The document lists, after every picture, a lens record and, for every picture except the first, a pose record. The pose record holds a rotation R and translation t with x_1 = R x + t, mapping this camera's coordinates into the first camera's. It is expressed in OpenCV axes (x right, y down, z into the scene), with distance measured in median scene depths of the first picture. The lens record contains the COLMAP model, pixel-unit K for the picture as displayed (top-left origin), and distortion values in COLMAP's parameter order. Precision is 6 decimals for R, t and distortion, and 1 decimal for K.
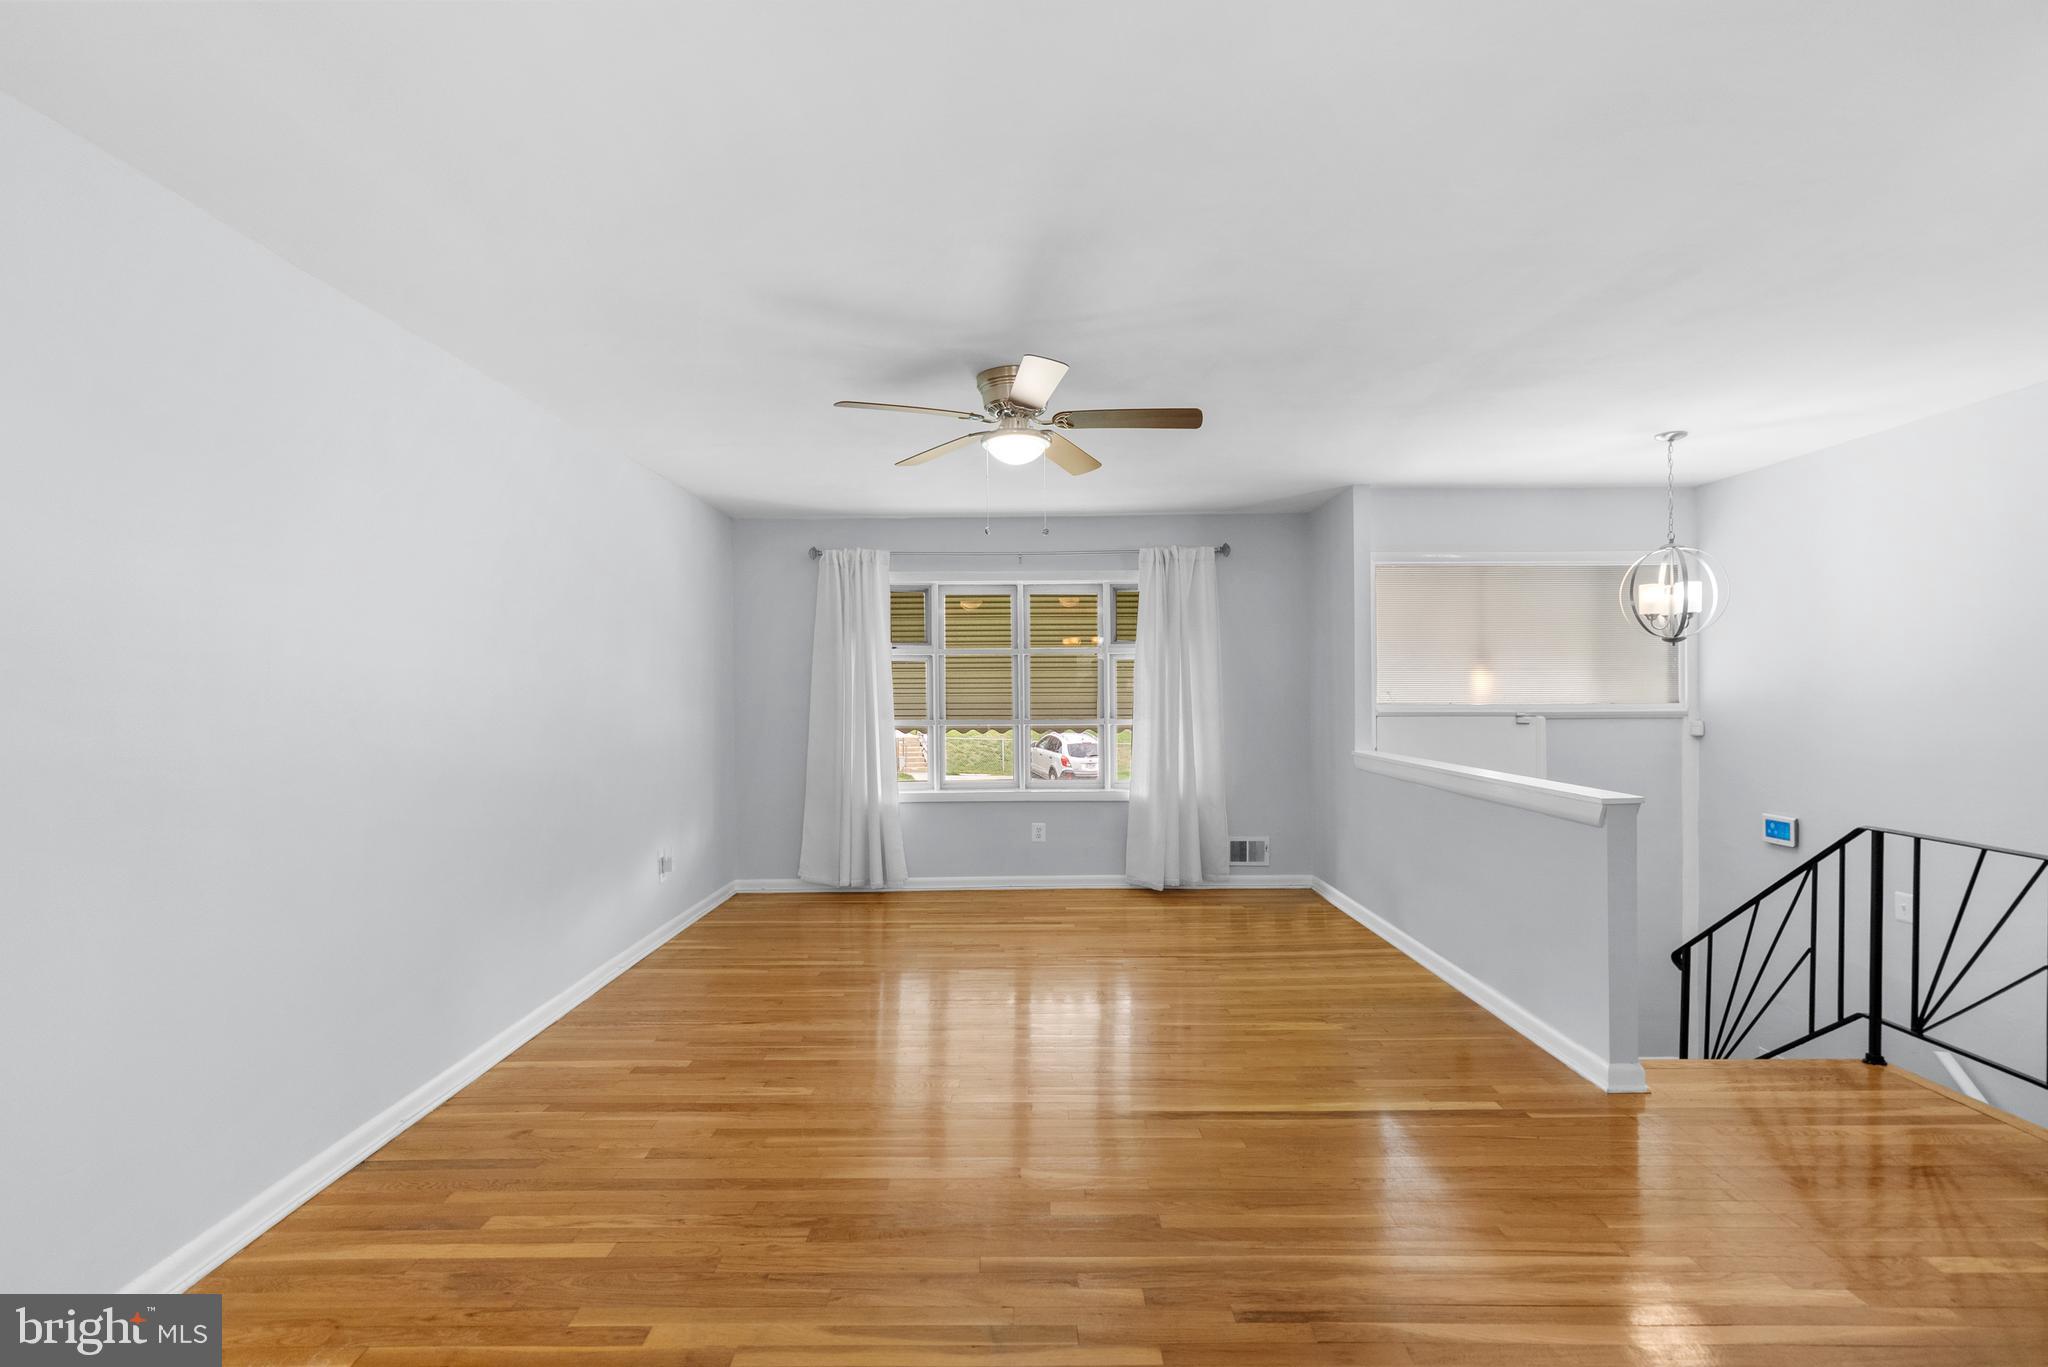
lens RADIAL K [[944.0, 0, 1017.1], [0, 944.0, 687.2], [0, 0, 1]] dist [-0.001762, 0.000918]
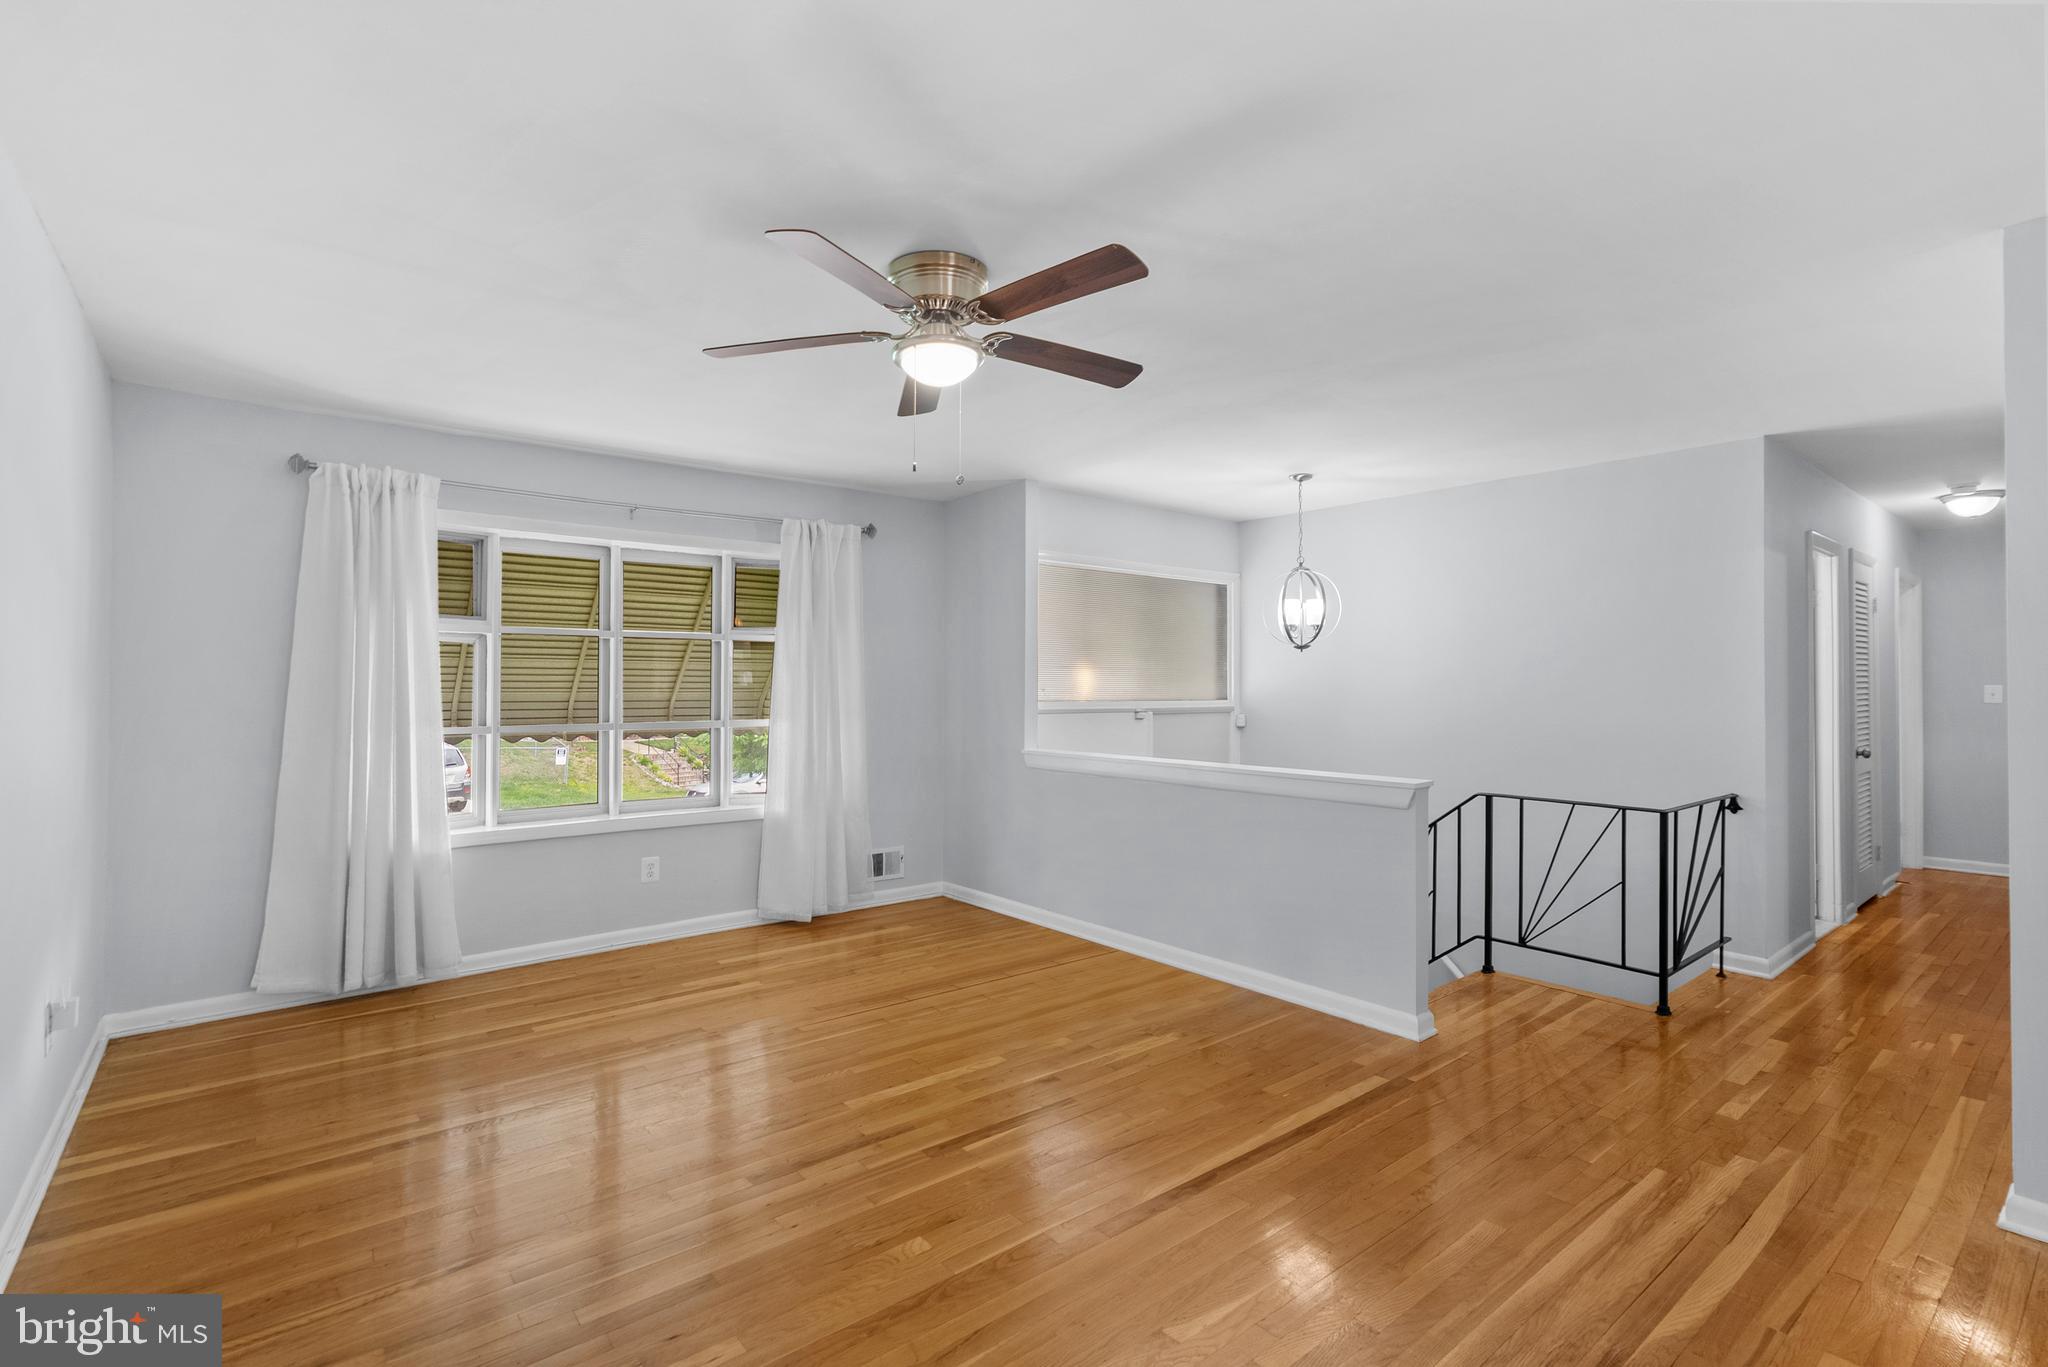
lens RADIAL K [[944.0, 0, 1030.7], [0, 944.0, 669.7], [0, 0, 1]] dist [-0.001762, 0.000918]
pose [[0.770946, 0.017489, 0.636661, -0.261373], [-0.007772, 0.999807, -0.018054, 0.002477], [-0.636853, 0.008971, 0.770933, 0.231612]]
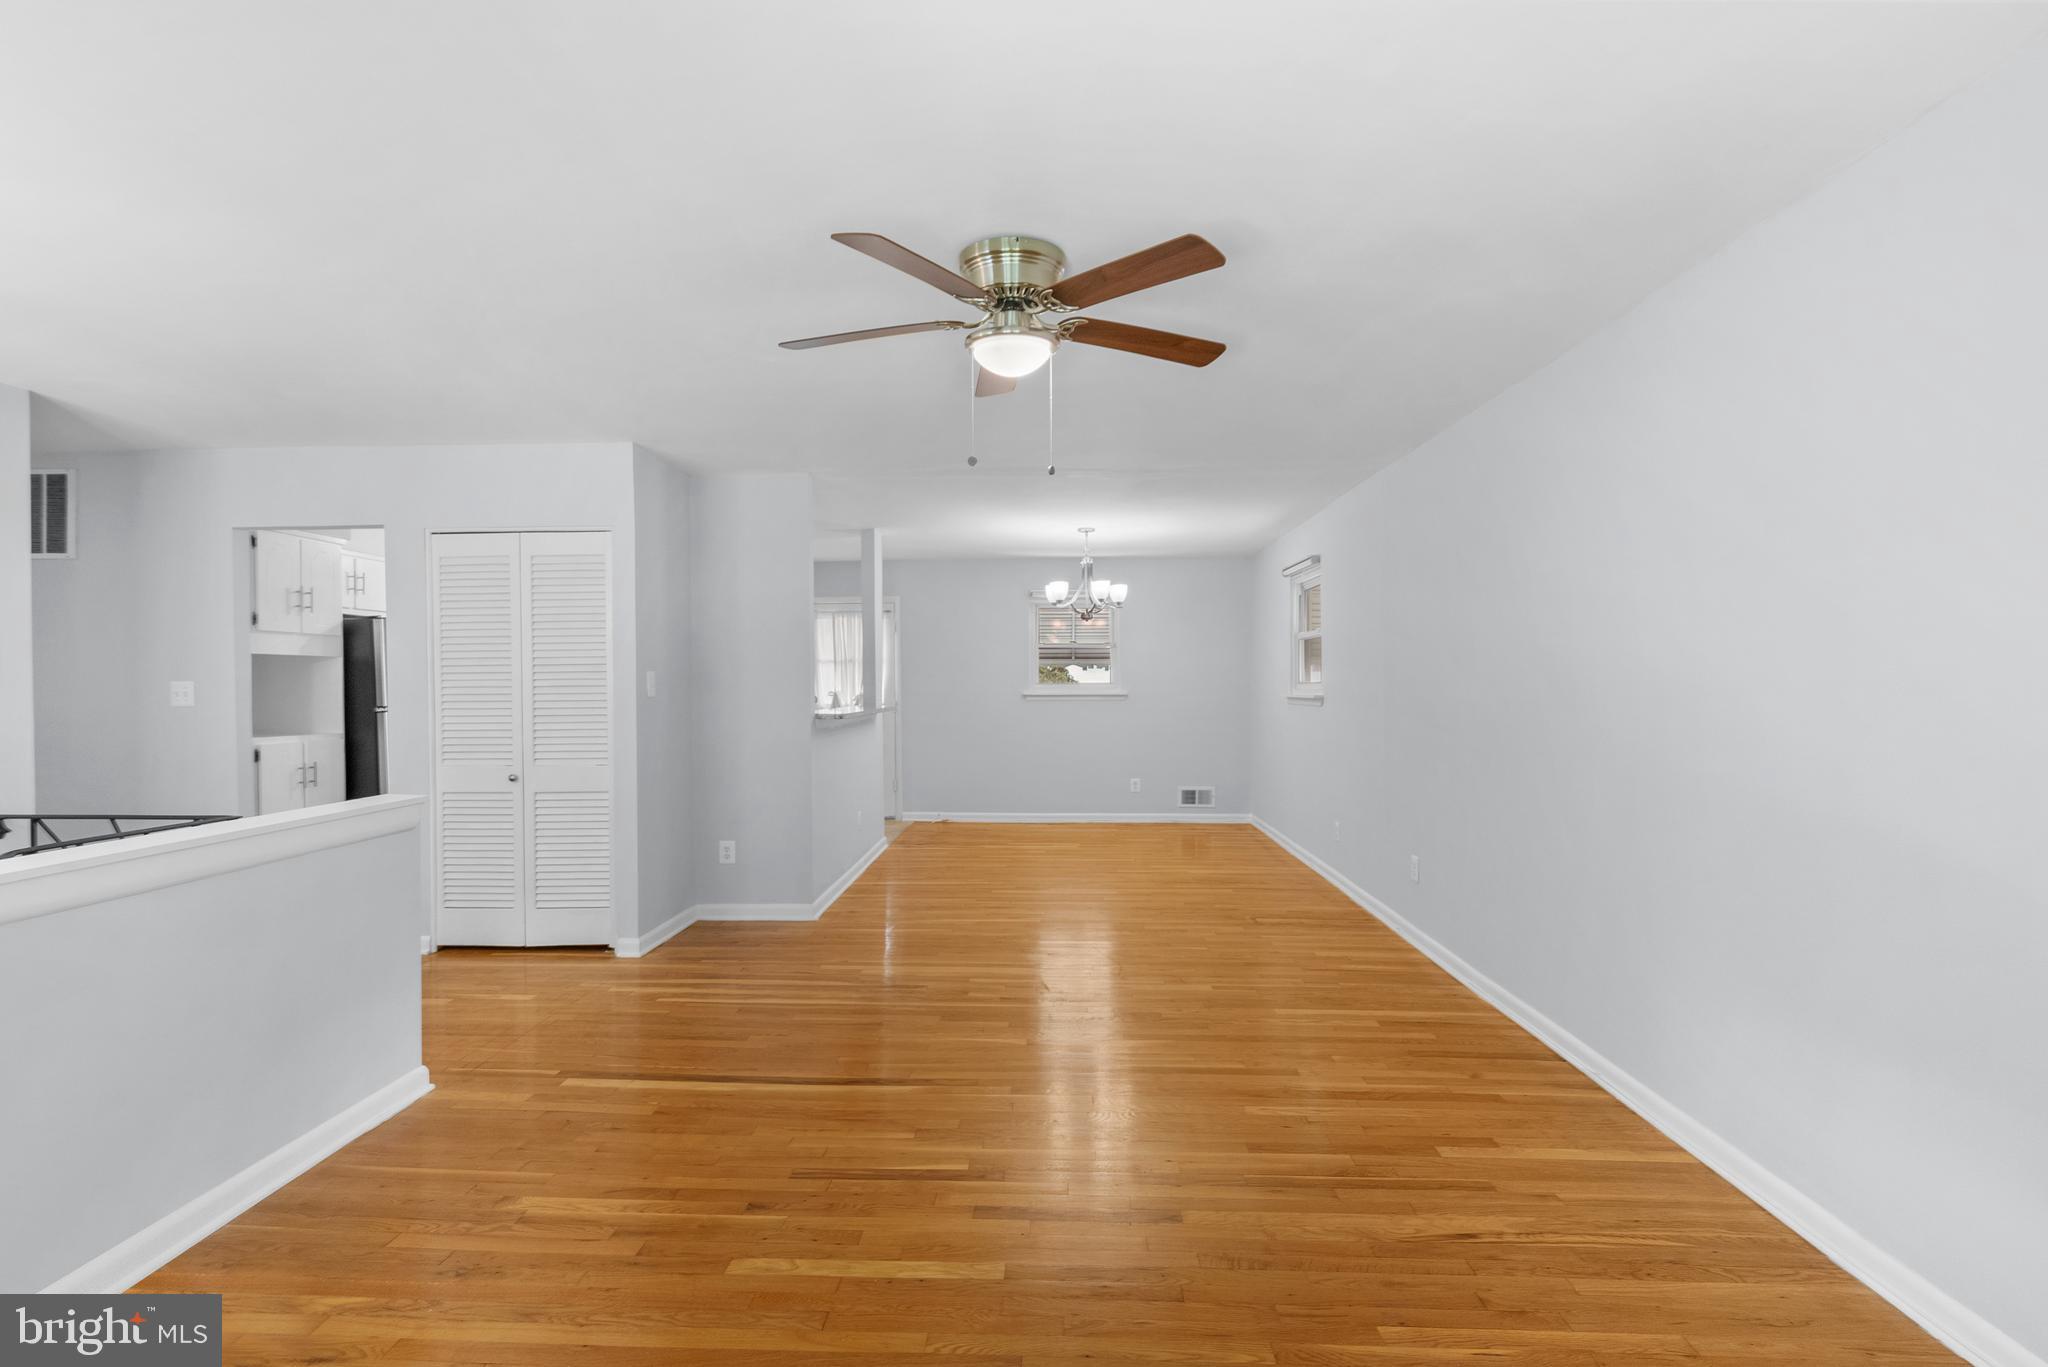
lens RADIAL K [[944.0, 0, 1002.7], [0, 944.0, 682.8], [0, 0, 1]] dist [-0.001762, 0.000918]
pose [[-0.998191, 0.009153, 0.059430, -0.020936], [0.009236, 0.999957, 0.001117, 0.002586], [-0.059417, 0.001664, -0.998232, 1.092535]]
